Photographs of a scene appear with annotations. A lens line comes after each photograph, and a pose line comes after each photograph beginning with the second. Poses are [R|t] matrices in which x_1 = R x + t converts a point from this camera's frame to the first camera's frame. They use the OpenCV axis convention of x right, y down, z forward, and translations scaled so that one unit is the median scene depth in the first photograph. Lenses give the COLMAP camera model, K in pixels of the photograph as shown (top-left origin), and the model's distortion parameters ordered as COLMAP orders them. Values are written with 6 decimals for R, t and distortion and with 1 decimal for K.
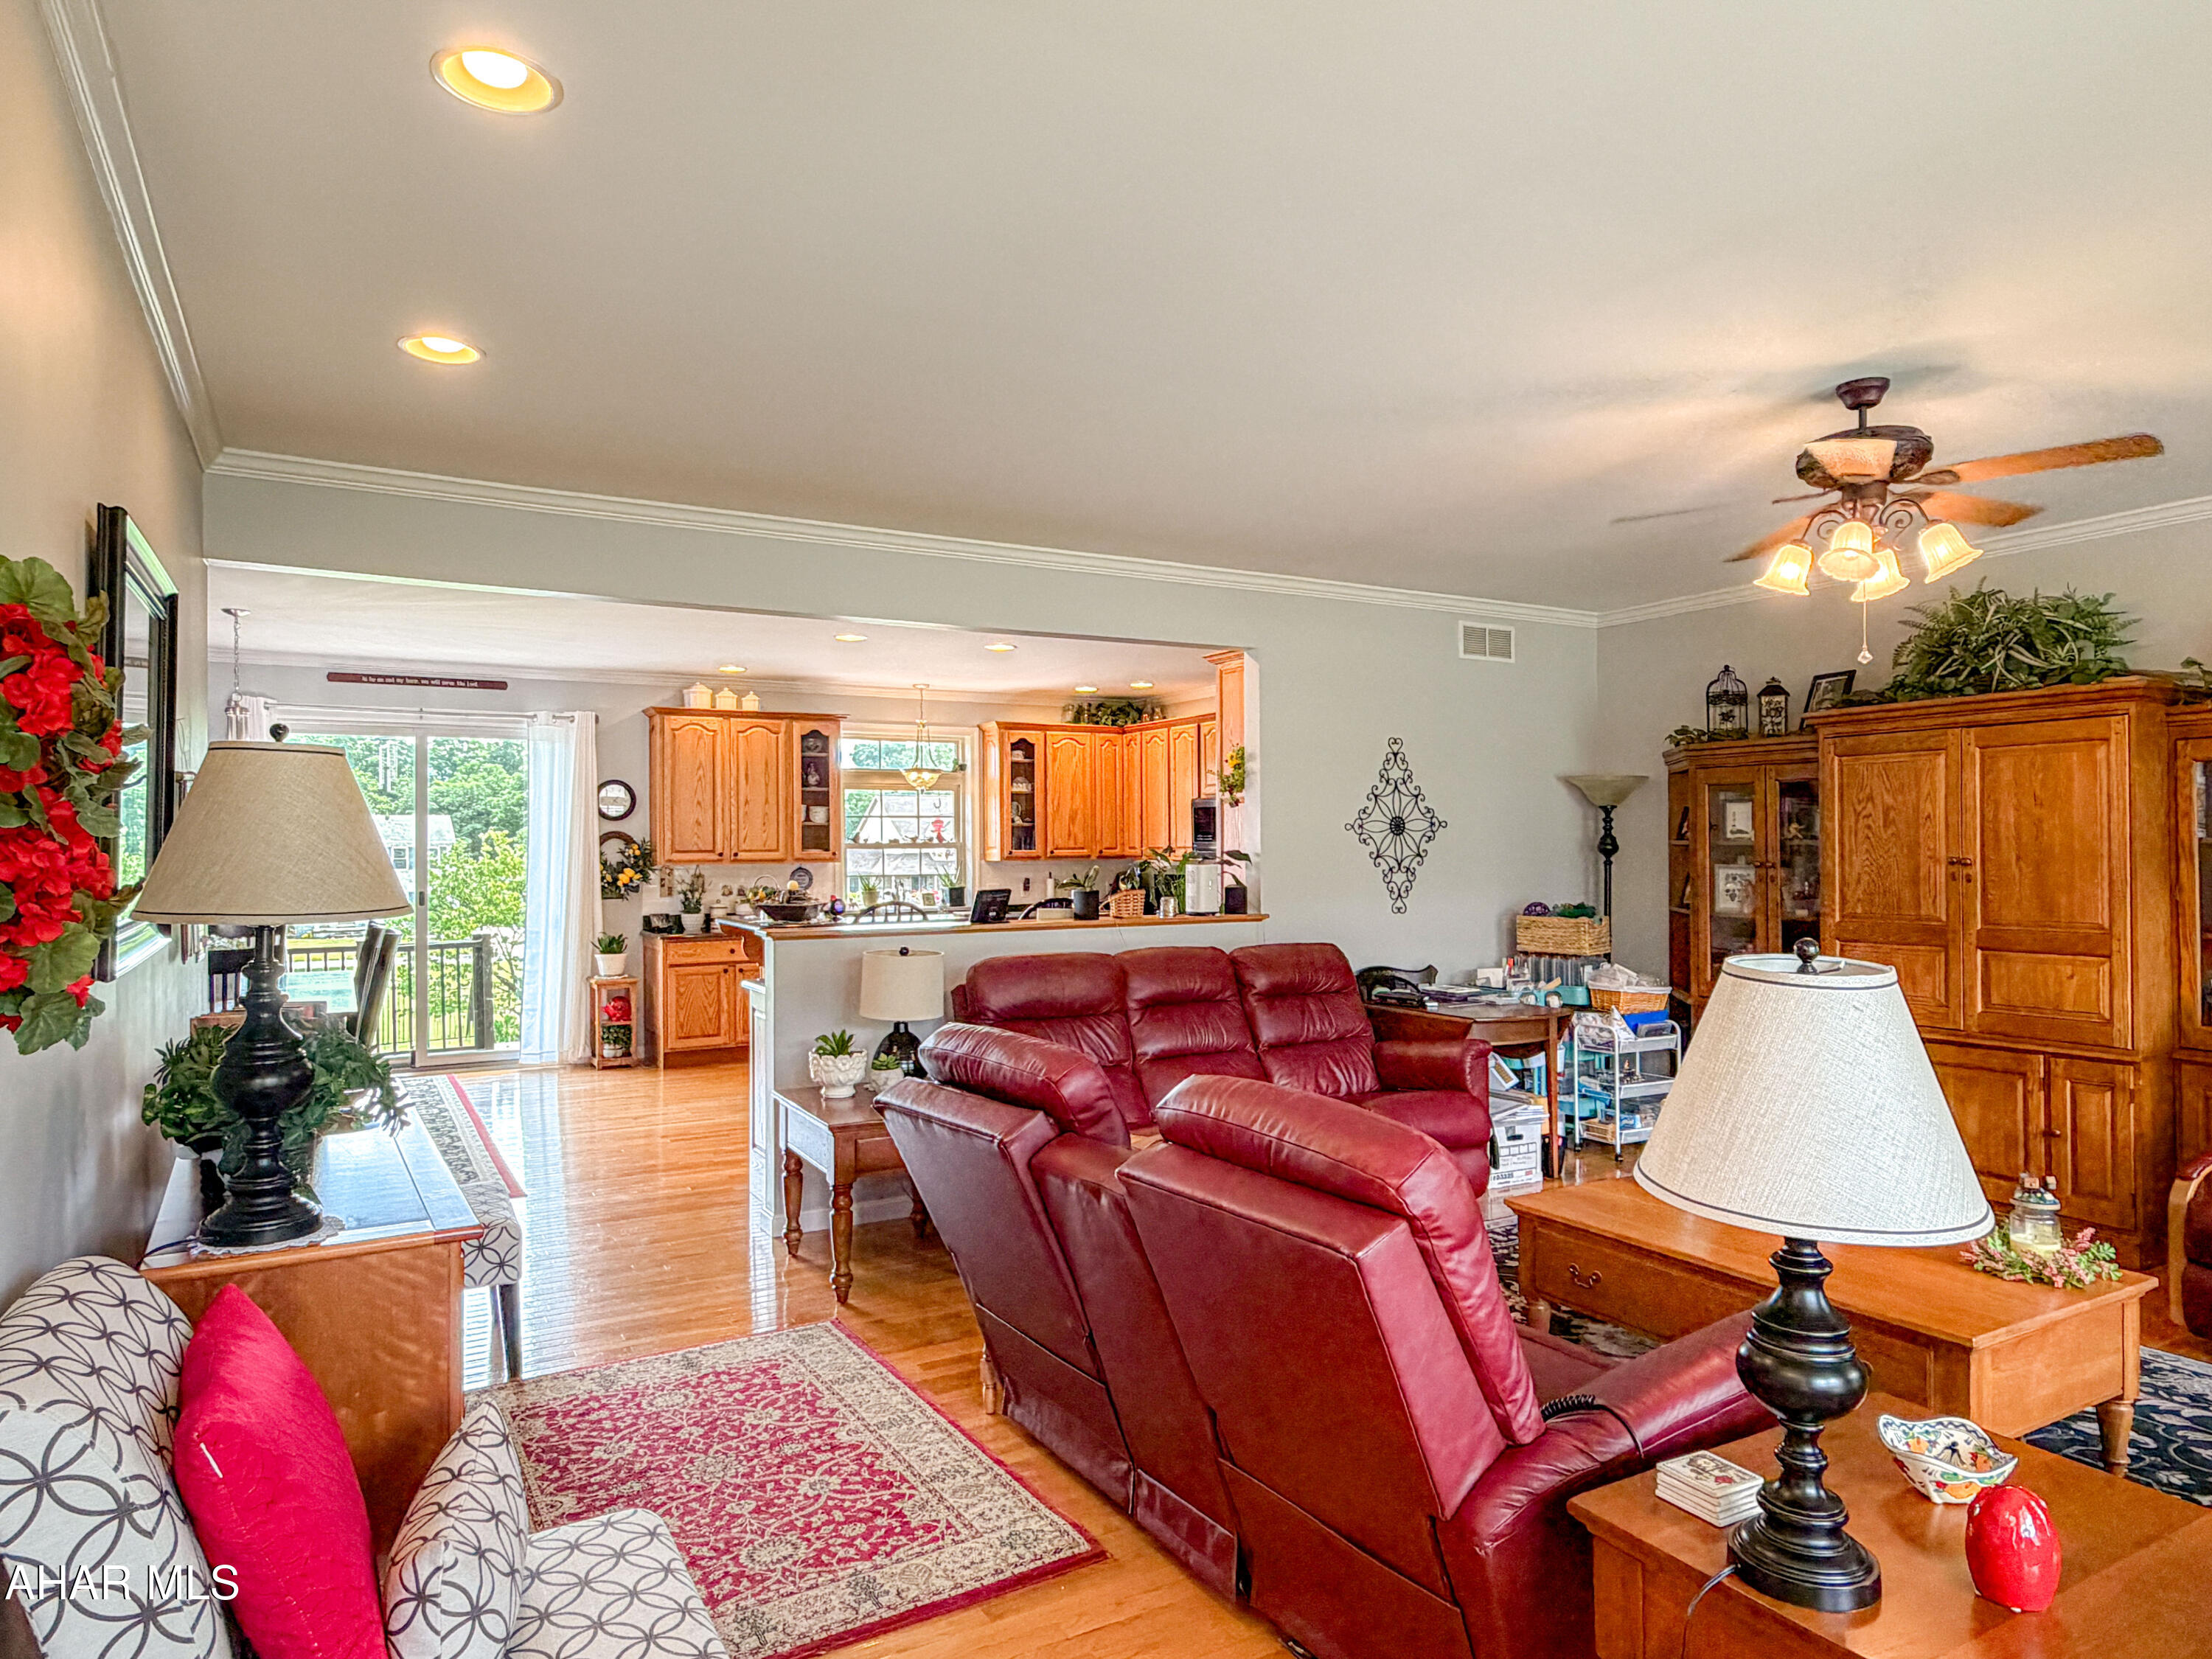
lens RADIAL K [[1335.4, 0, 1101.8], [0, 1335.4, 834.2], [0, 0, 1]] dist [-0.001195, 0.004284]
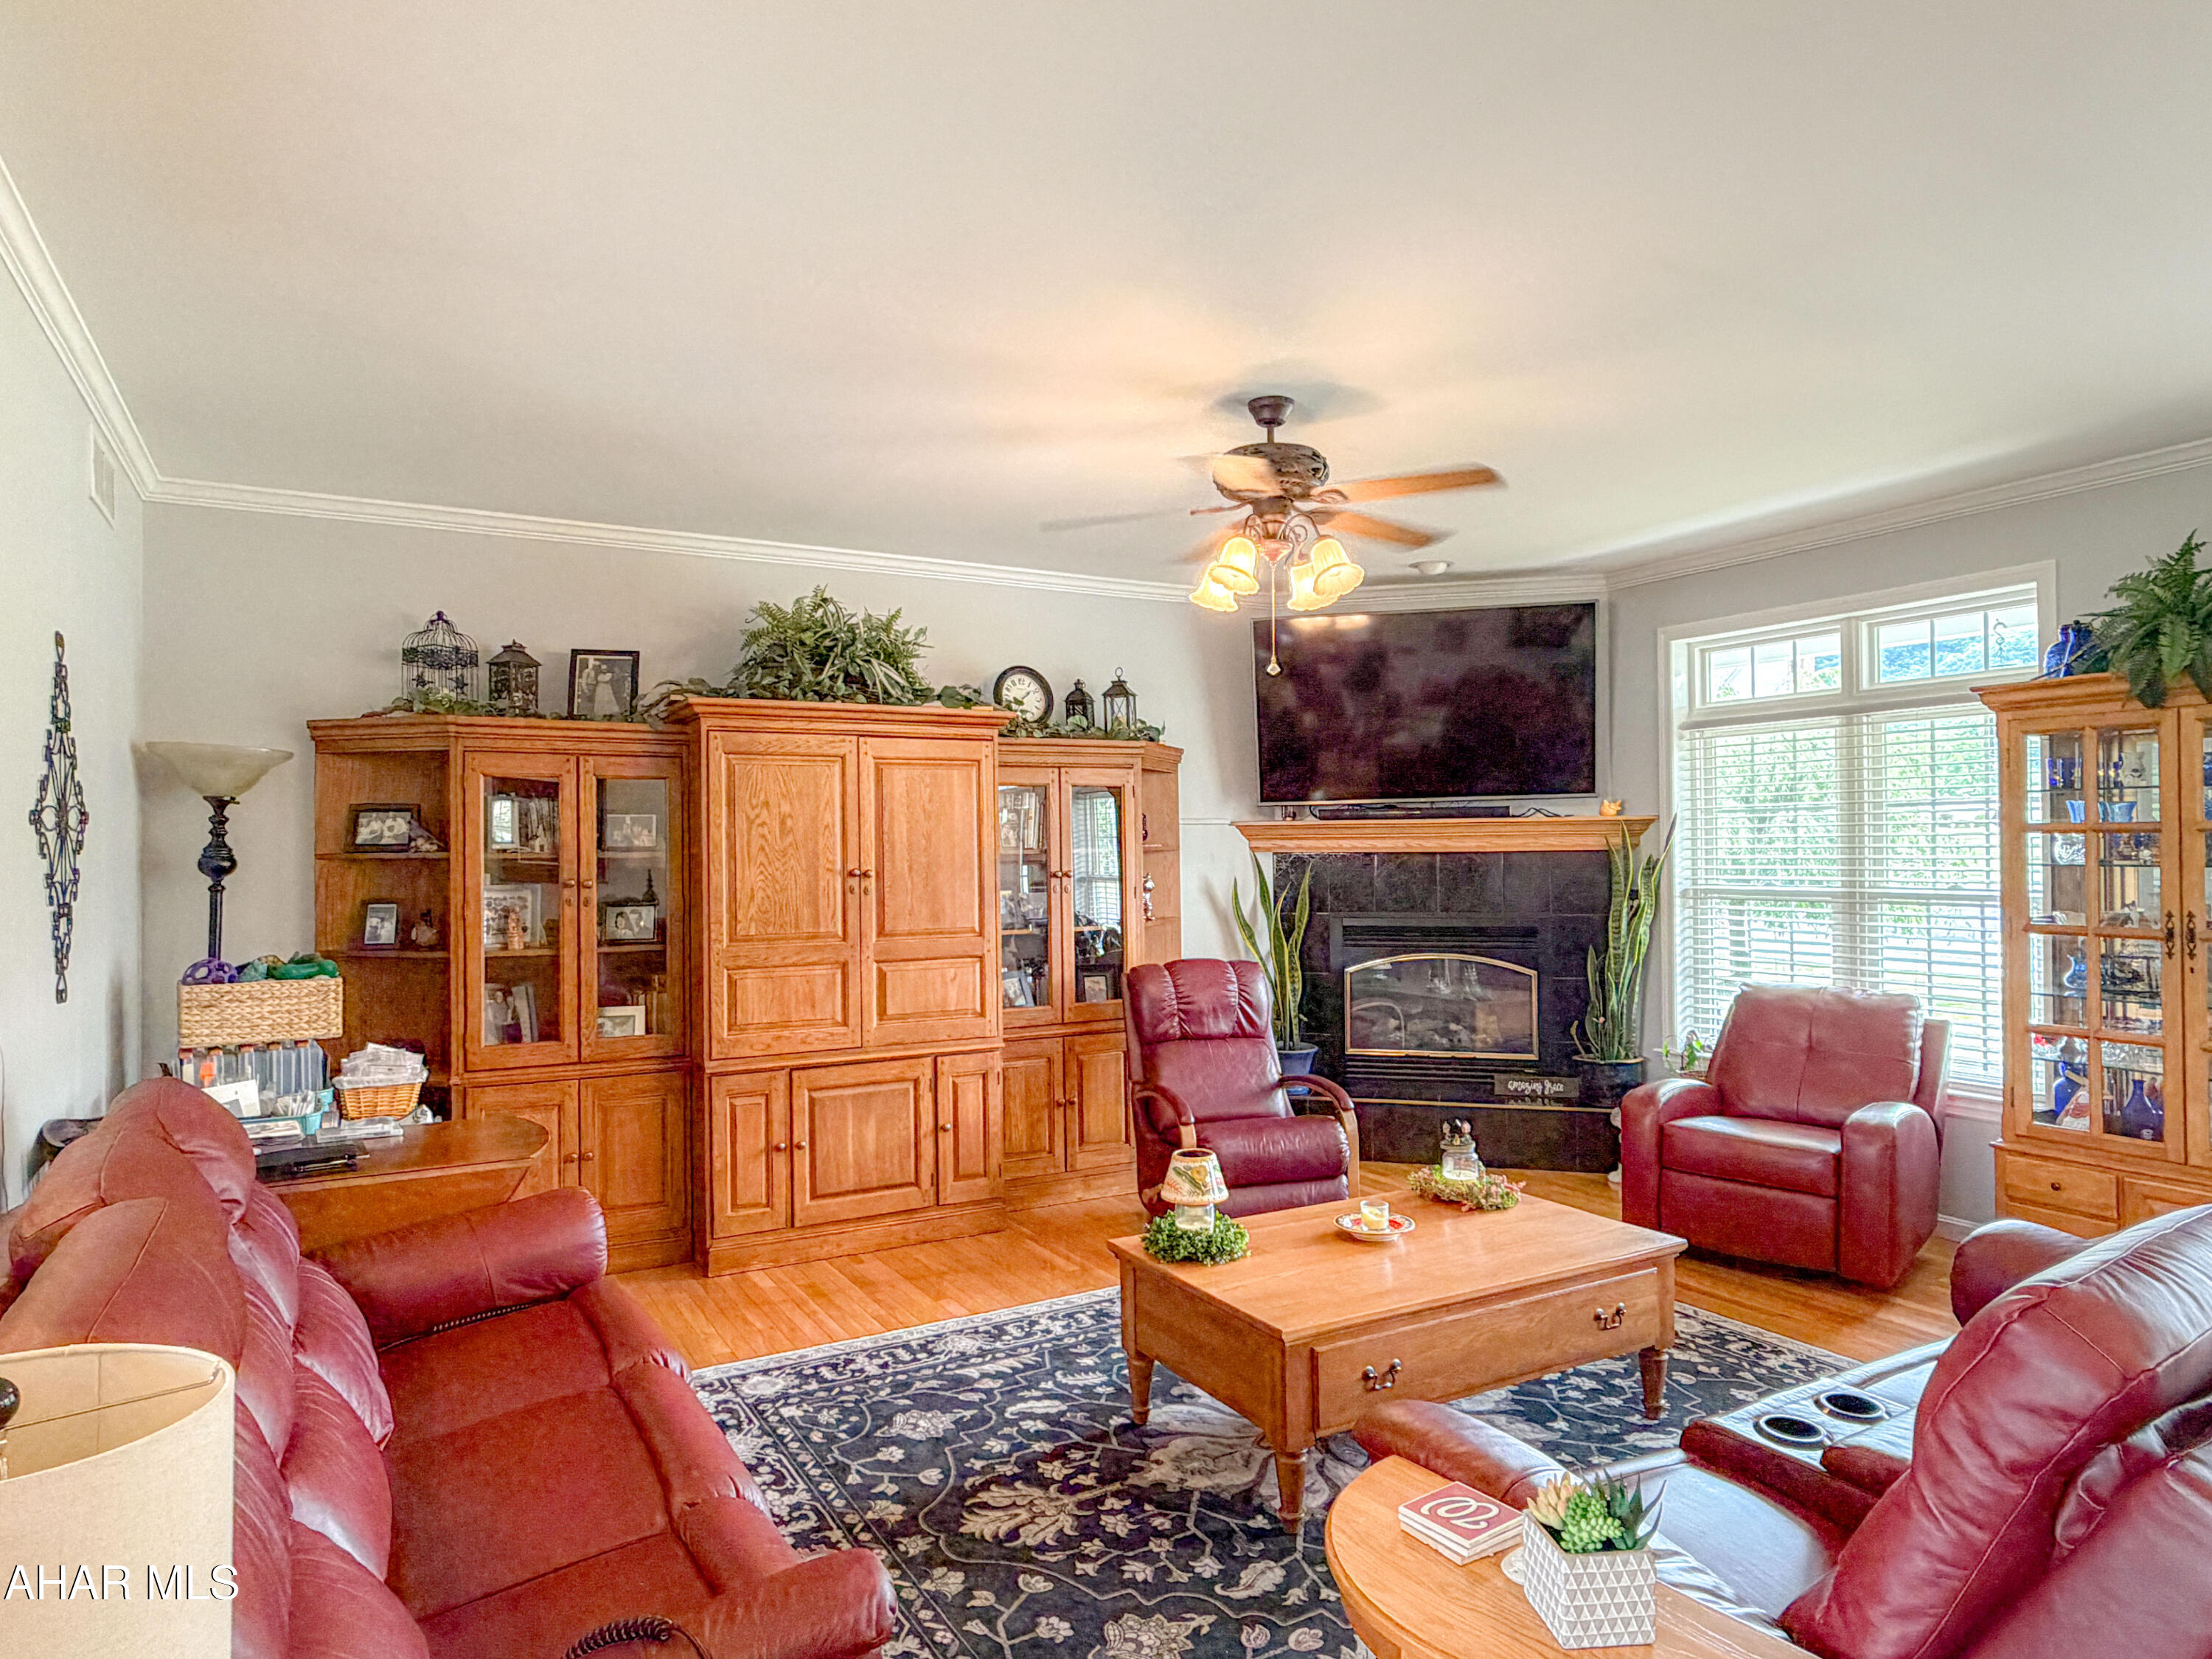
lens RADIAL K [[1335.4, 0, 1102.1], [0, 1335.4, 836.9], [0, 0, 1]] dist [-0.001195, 0.004284]
pose [[0.004156, 0.016735, 0.999851, -0.176109], [-0.002118, 0.999858, -0.016726, 0.005159], [-0.999989, -0.002049, 0.004191, 0.438526]]
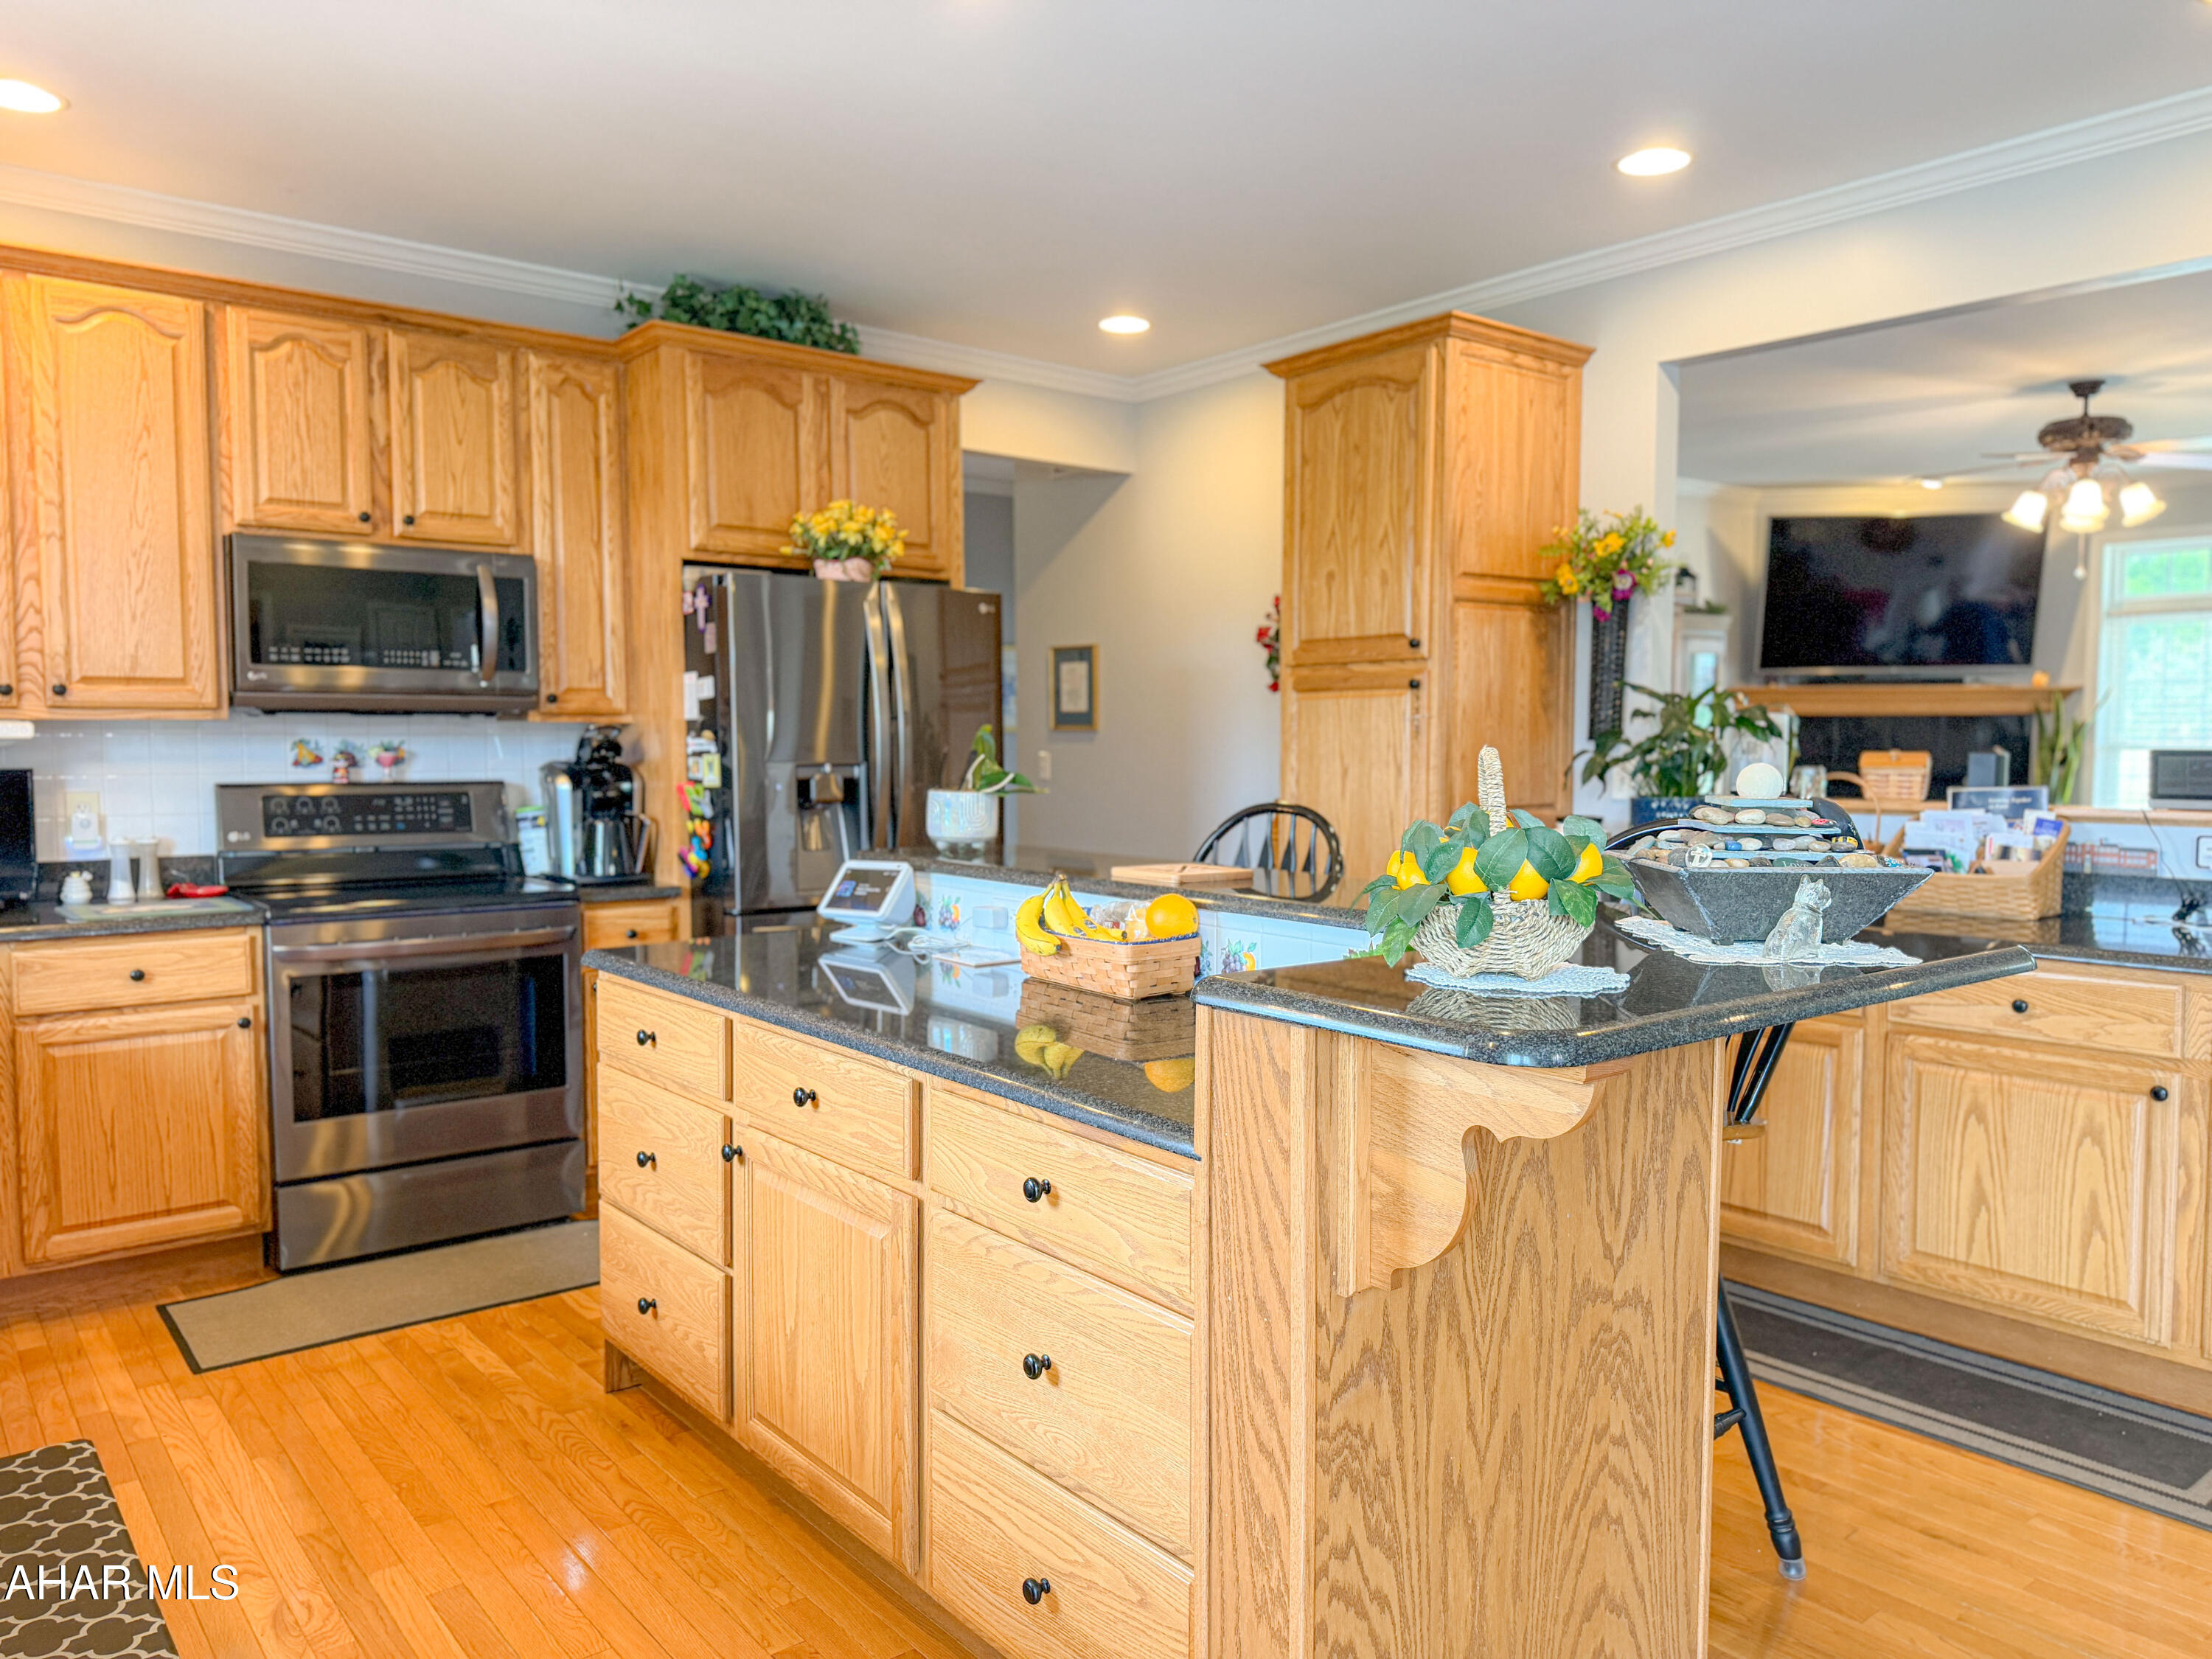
lens RADIAL K [[1560.4, 0, 1100.1], [0, 1560.4, 839.0], [0, 0, 1]] dist [0.056833, -0.070928]
pose [[-0.160933, -0.059677, 0.985159, -0.375055], [-0.009498, 0.998218, 0.058916, 0.025376], [-0.986920, 0.000125, -0.161213, 0.898820]]
